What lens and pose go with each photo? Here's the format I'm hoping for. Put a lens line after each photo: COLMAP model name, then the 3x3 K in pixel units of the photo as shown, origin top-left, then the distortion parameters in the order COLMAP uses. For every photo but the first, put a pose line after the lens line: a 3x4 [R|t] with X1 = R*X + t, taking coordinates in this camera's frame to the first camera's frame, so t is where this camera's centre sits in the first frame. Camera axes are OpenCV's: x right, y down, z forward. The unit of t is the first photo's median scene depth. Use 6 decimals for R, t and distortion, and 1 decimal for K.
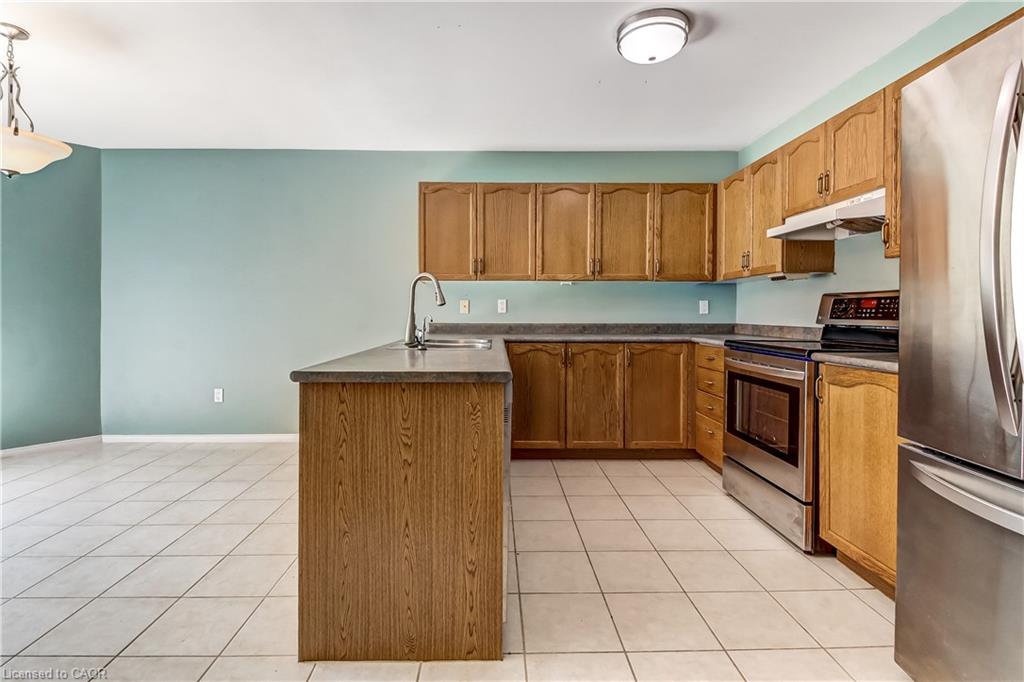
lens RADIAL K [[484.1, 0, 509.6], [0, 484.1, 313.3], [0, 0, 1]] dist [0.002954, -0.011748]
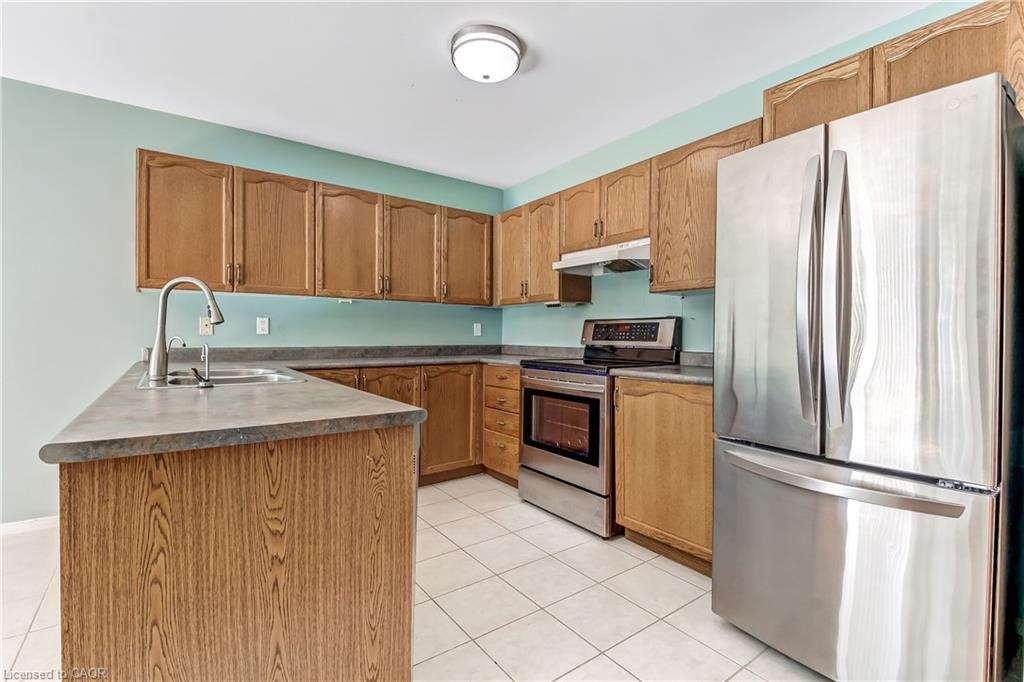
lens RADIAL K [[464.7, 0, 522.4], [0, 464.7, 337.6], [0, 0, 1]] dist [0.047776, -0.054205]
pose [[0.807154, -0.000041, 0.590341, -0.172317], [-0.003849, 0.999978, 0.005332, -0.001130], [-0.590328, -0.006576, 0.807137, 0.150935]]
